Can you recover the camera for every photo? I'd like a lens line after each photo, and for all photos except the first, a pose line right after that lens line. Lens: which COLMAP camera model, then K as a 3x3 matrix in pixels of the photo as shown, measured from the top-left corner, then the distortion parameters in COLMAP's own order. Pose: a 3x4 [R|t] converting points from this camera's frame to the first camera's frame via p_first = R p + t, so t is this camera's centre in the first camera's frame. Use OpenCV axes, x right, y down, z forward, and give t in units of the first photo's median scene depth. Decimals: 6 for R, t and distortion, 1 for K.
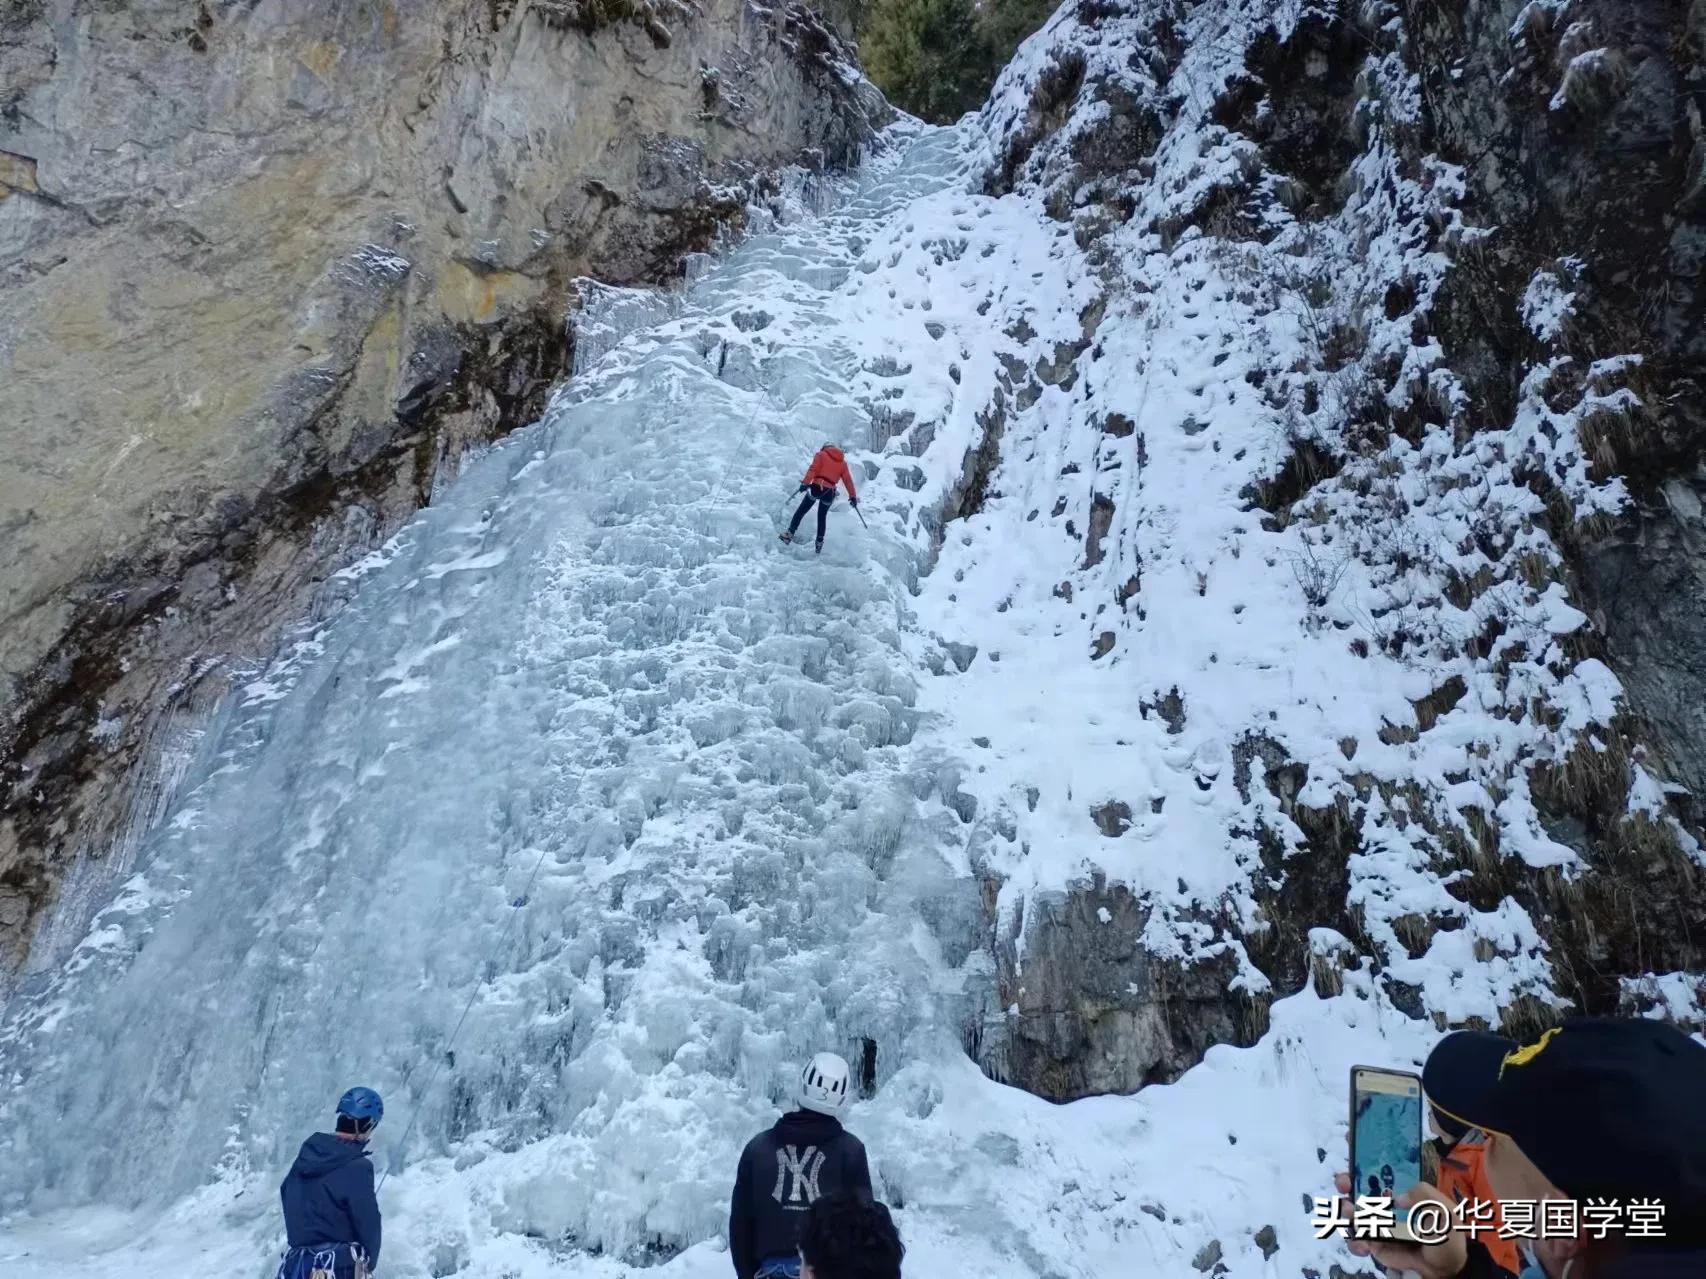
lens RADIAL K [[1279.0, 0, 853.0], [0, 1279.0, 639.5], [0, 0, 1]] dist [0.109914, -0.145473]
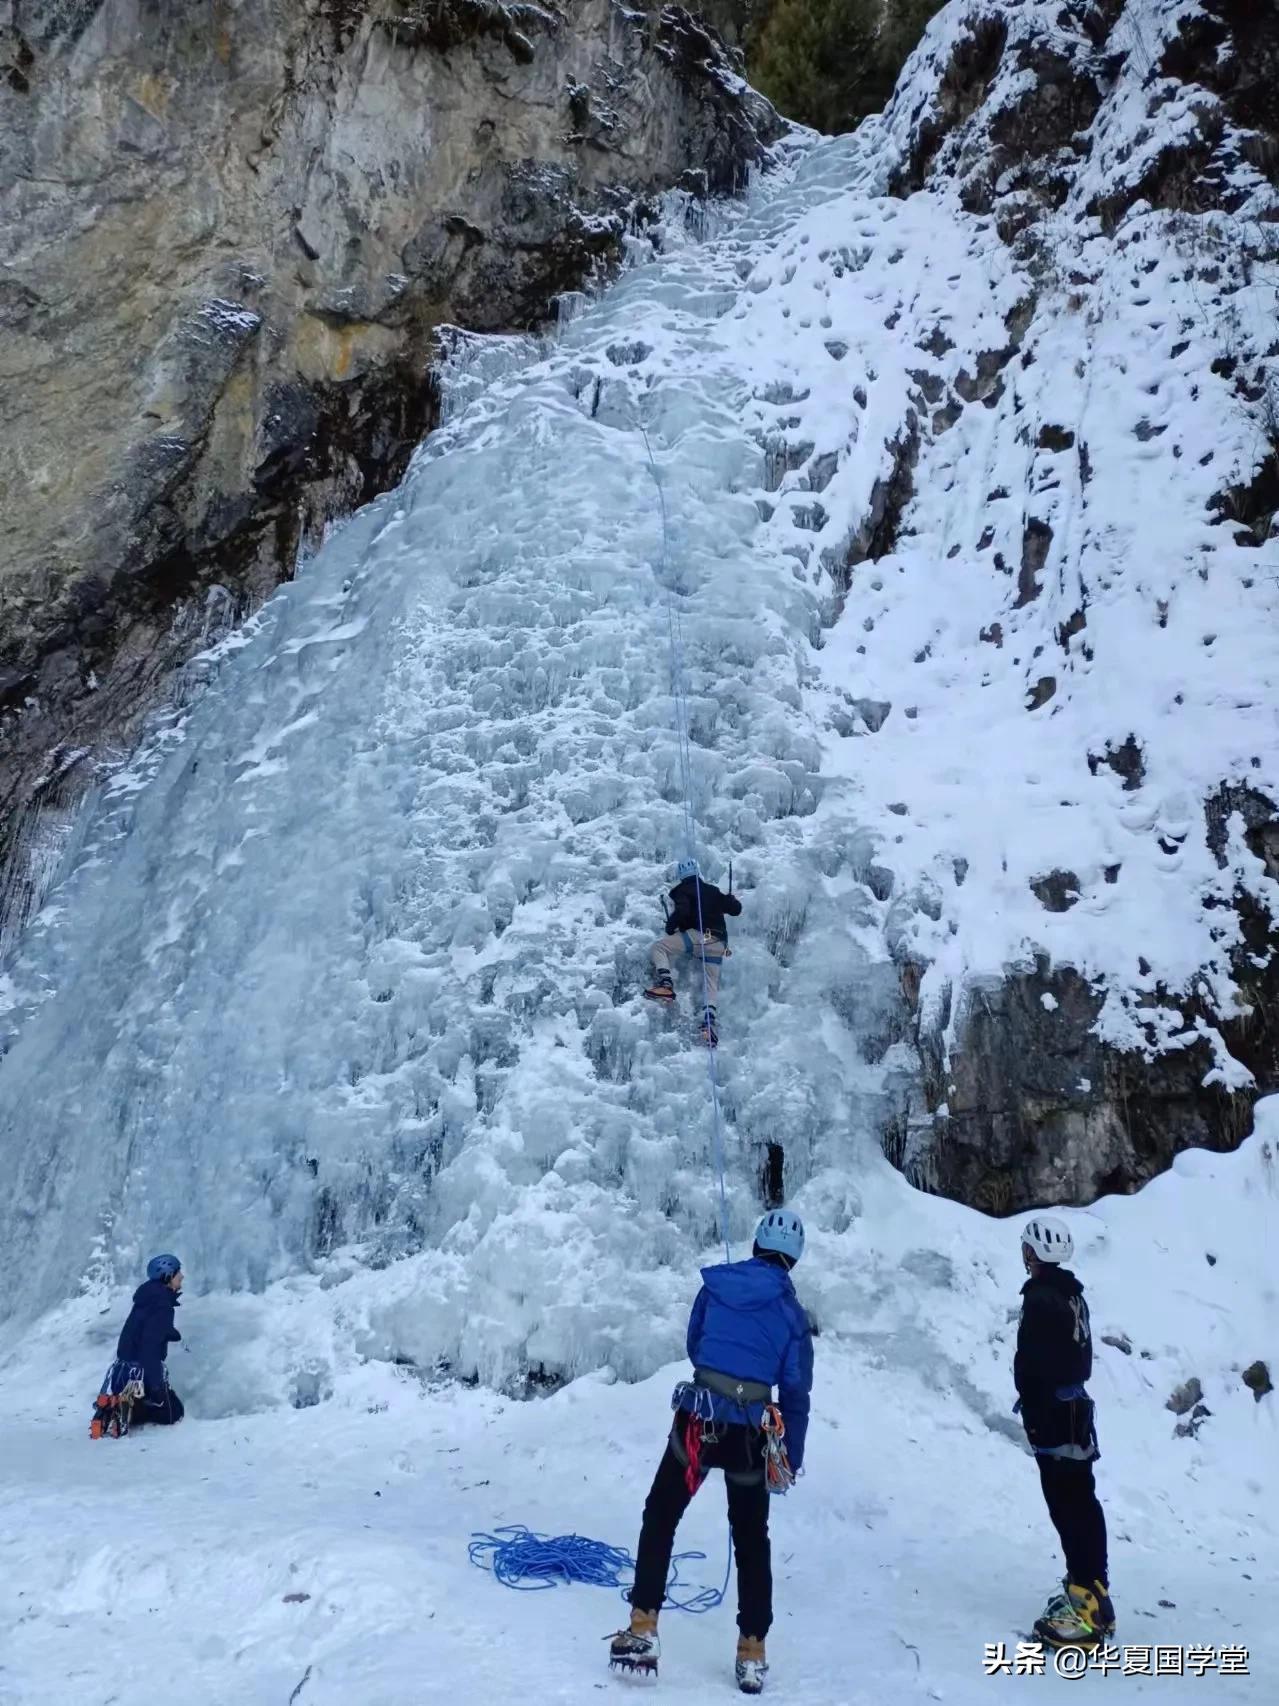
lens RADIAL K [[1279.0, 0, 639.5], [0, 1279.0, 853.0], [0, 0, 1]] dist [0.109914, -0.145473]
pose [[0.995026, -0.027704, -0.095688, 0.007030], [0.036308, 0.995336, 0.089380, 0.021389], [0.092766, -0.092409, 0.991390, 0.098768]]
